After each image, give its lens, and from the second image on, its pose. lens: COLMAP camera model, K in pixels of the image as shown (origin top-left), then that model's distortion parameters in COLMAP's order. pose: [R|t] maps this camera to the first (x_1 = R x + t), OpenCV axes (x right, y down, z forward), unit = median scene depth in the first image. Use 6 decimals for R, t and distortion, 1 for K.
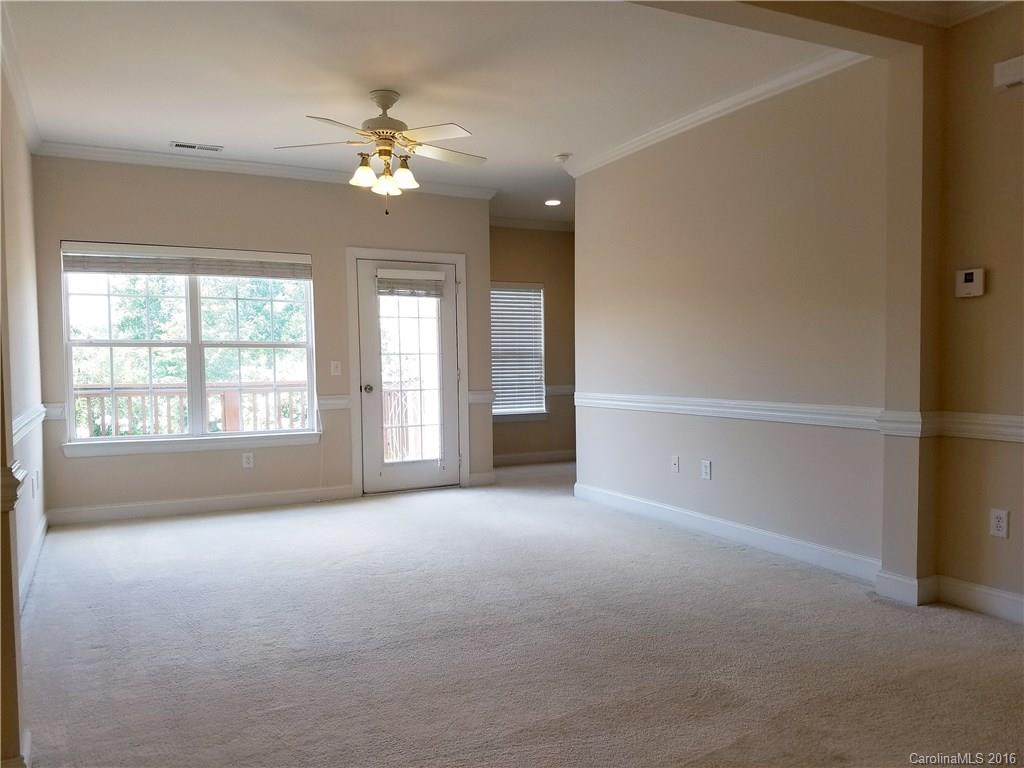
lens RADIAL K [[792.2, 0, 512.0], [0, 792.2, 384.0], [0, 0, 1]] dist [0.122039, -0.000990]
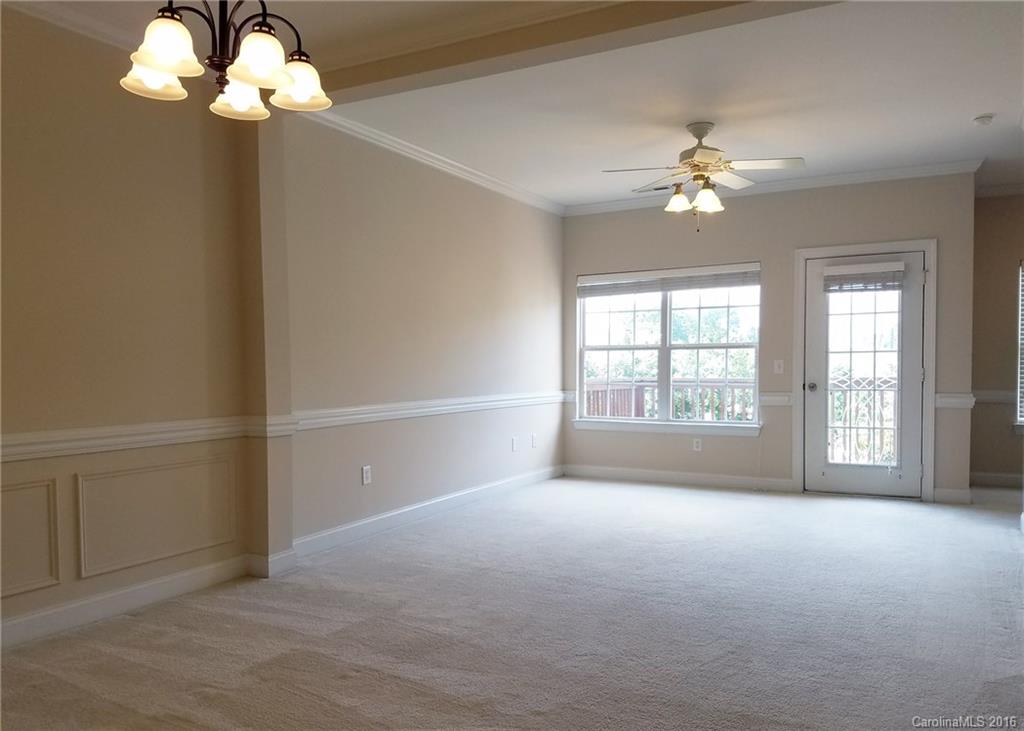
lens RADIAL K [[811.1, 0, 512.0], [0, 811.1, 365.5], [0, 0, 1]] dist [0.079181, -0.003575]
pose [[0.542171, 0.004134, -0.840258, 0.493581], [-0.017613, 0.999824, -0.006446, -0.008161], [0.840084, 0.018294, 0.542148, 0.119023]]
